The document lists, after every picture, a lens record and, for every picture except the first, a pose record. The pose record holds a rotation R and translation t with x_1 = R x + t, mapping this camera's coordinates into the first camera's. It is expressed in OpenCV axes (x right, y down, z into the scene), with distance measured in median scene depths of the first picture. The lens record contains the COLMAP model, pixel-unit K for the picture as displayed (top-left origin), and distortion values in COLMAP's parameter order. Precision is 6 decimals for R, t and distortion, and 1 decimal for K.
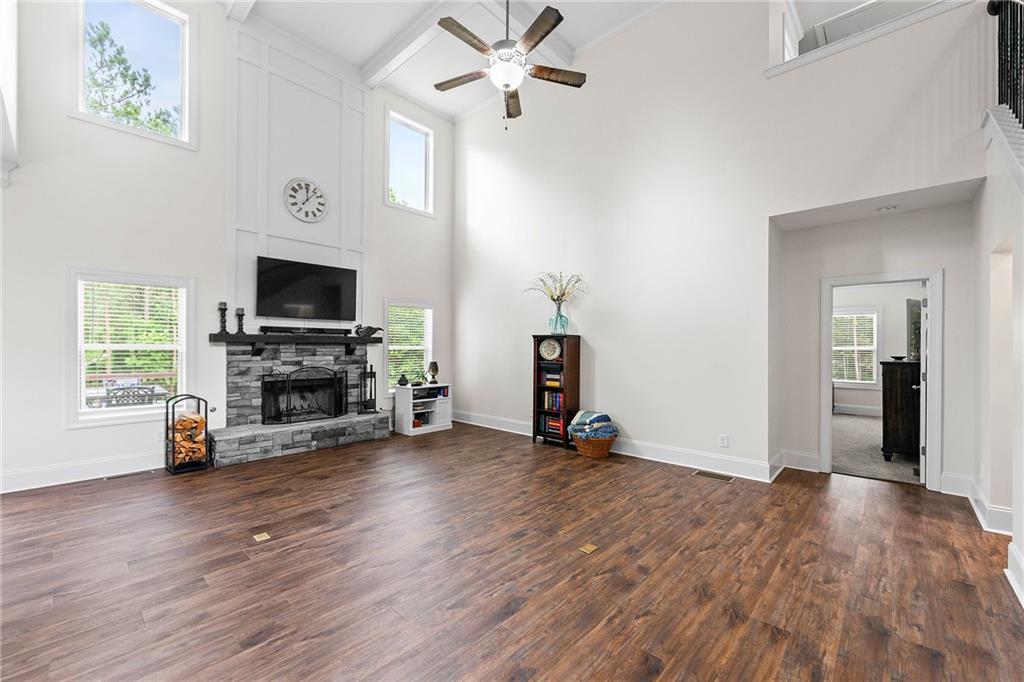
lens RADIAL K [[415.3, 0, 519.3], [0, 415.3, 346.6], [0, 0, 1]] dist [-0.000148, -0.000803]
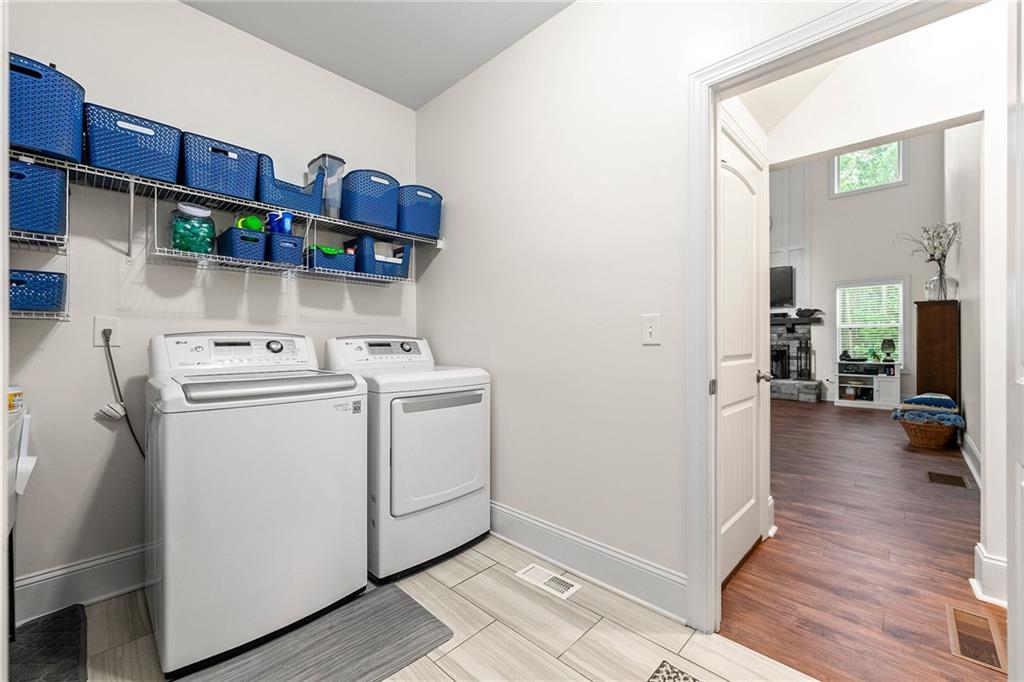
lens RADIAL K [[415.3, 0, 502.1], [0, 415.3, 342.7], [0, 0, 1]] dist [-0.000148, -0.000803]
pose [[-0.042920, -0.001357, -0.999078, 0.956992], [0.003290, 0.999993, -0.001500, 0.051951], [0.999073, -0.003351, -0.042915, 0.179019]]
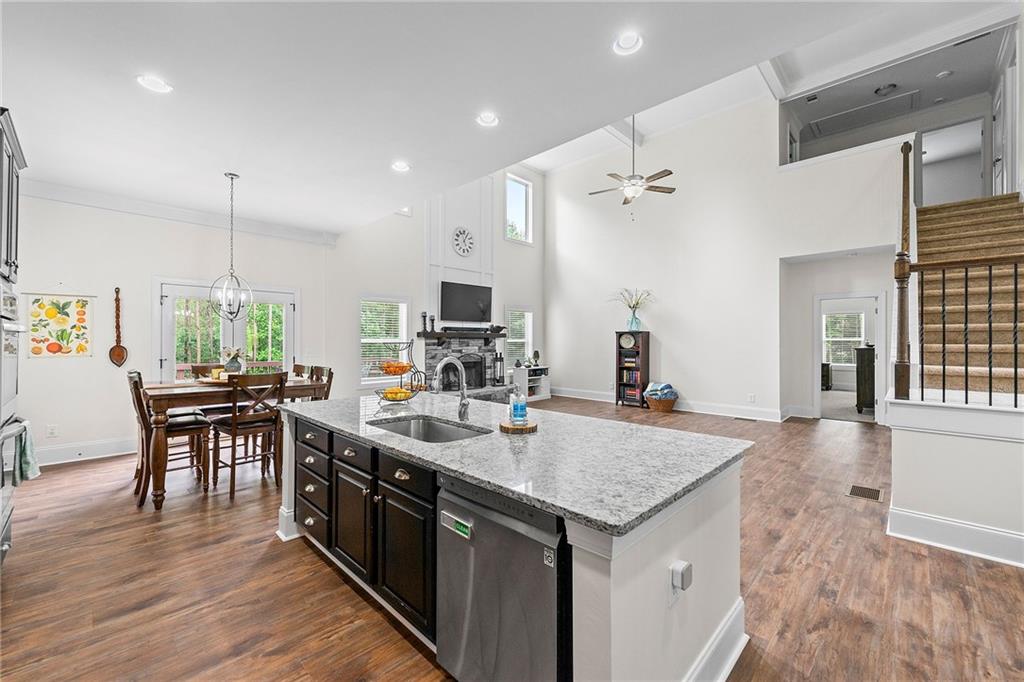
lens RADIAL K [[415.3, 0, 520.6], [0, 415.3, 336.6], [0, 0, 1]] dist [-0.000148, -0.000803]
pose [[0.999686, -0.004903, -0.024568, -0.270191], [0.004714, 0.999959, -0.007748, -0.000035], [0.024605, 0.007630, 0.999668, -0.470336]]
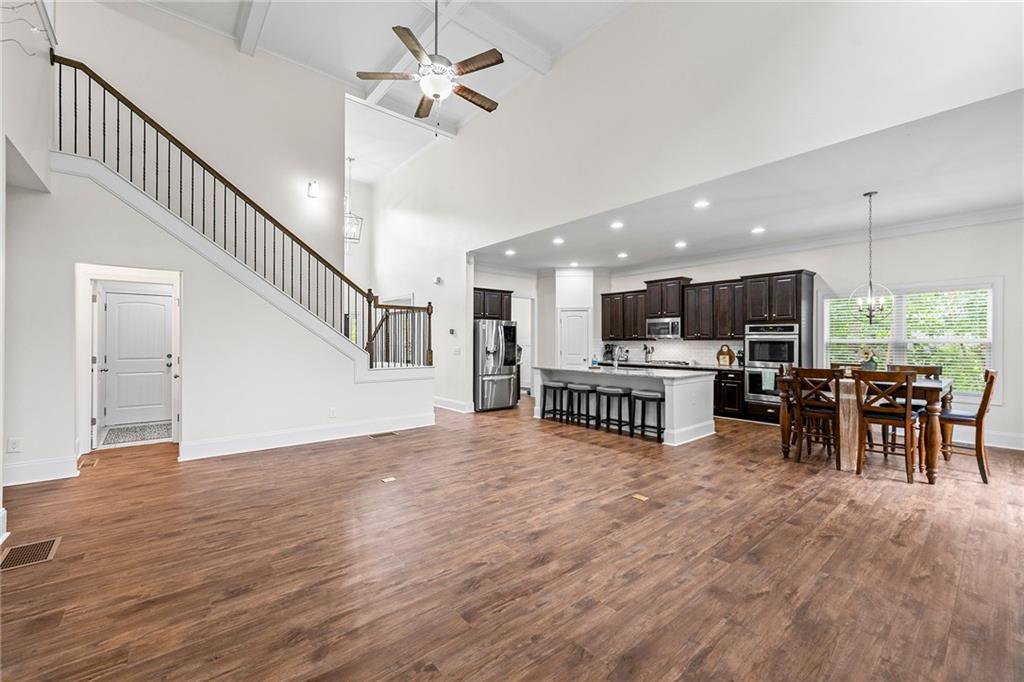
lens RADIAL K [[415.3, 0, 517.7], [0, 415.3, 341.5], [0, 0, 1]] dist [-0.000148, -0.000803]
pose [[-0.991733, -0.008213, 0.128058, -0.214723], [-0.008813, 0.999953, -0.004124, 0.009508], [-0.128018, -0.005218, -0.991758, 1.138380]]
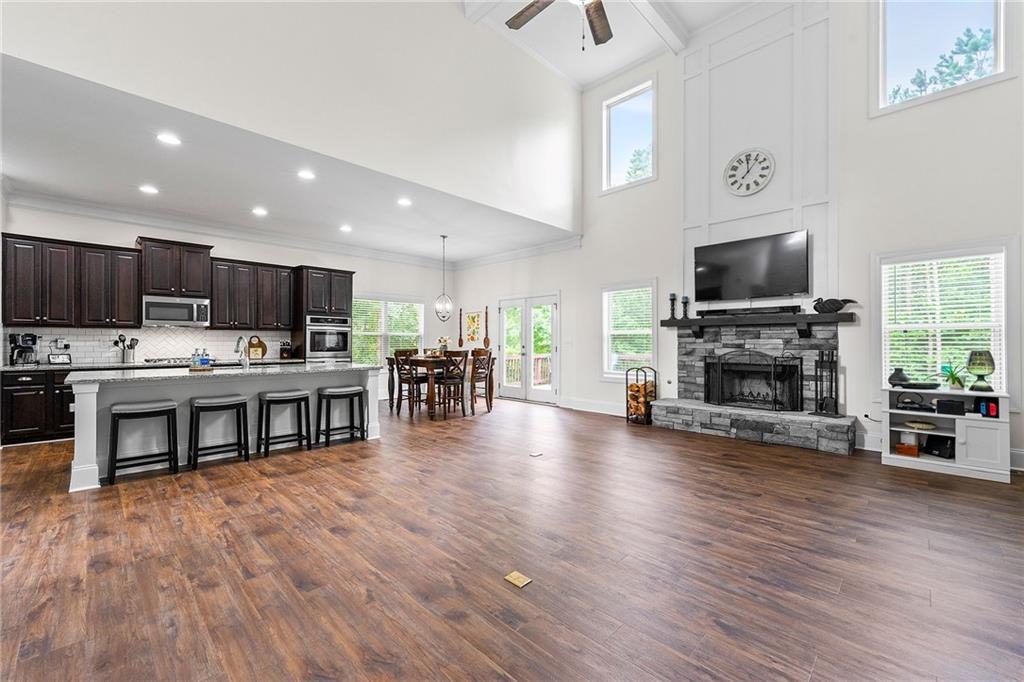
lens RADIAL K [[415.3, 0, 505.3], [0, 415.3, 342.5], [0, 0, 1]] dist [-0.000148, -0.000803]
pose [[-0.051386, -0.002834, -0.998675, 0.441629], [0.001279, 0.999995, -0.002903, 0.032521], [0.998678, -0.001426, -0.051382, 0.494202]]
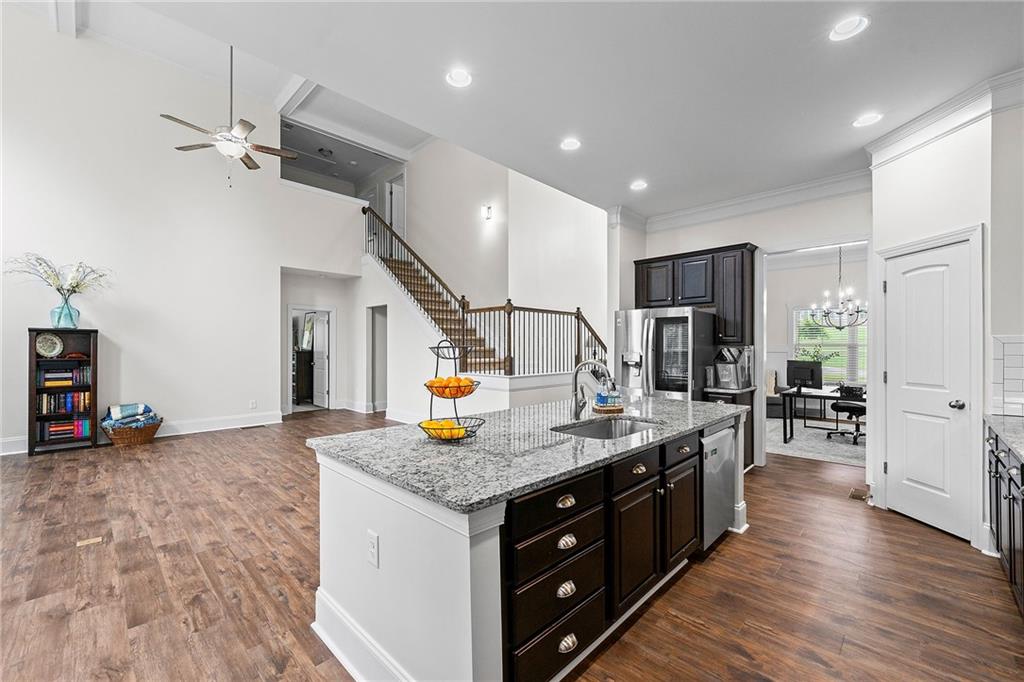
lens RADIAL K [[415.3, 0, 506.1], [0, 415.3, 345.5], [0, 0, 1]] dist [-0.000148, -0.000803]
pose [[0.041873, -0.003854, 0.999115, -0.780731], [-0.003116, 0.999987, 0.003988, 0.000903], [-0.999118, -0.003280, 0.041861, 0.003952]]
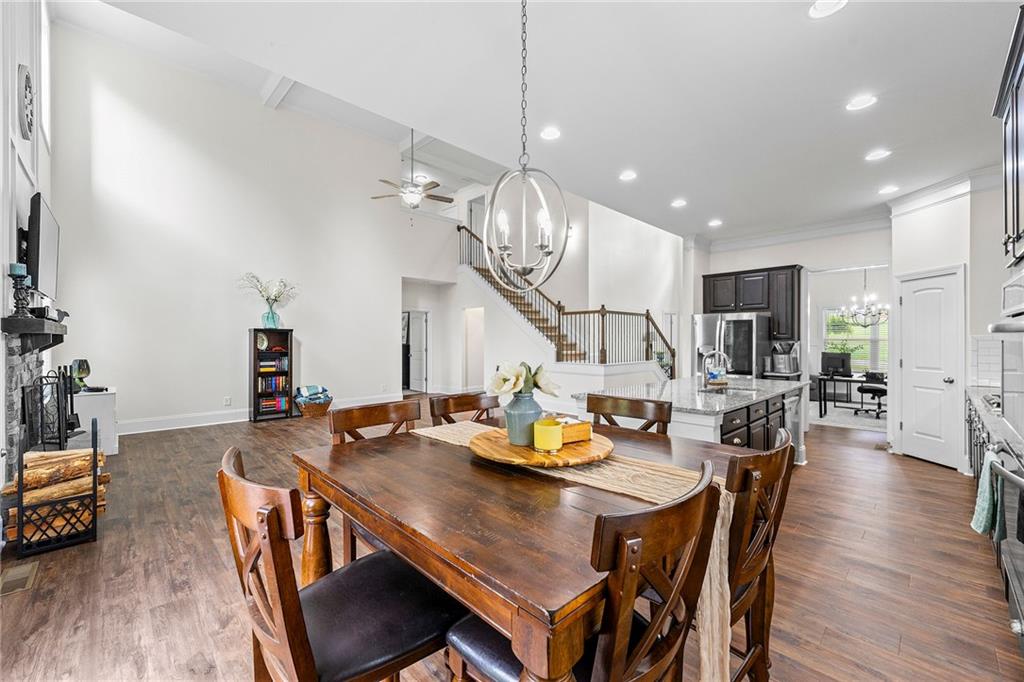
lens RADIAL K [[415.3, 0, 502.2], [0, 415.3, 339.5], [0, 0, 1]] dist [-0.000148, -0.000803]
pose [[0.071459, -0.005662, 0.997427, -1.078683], [-0.001922, 0.999981, 0.005814, -0.005463], [-0.997442, -0.002333, 0.071447, 0.247762]]
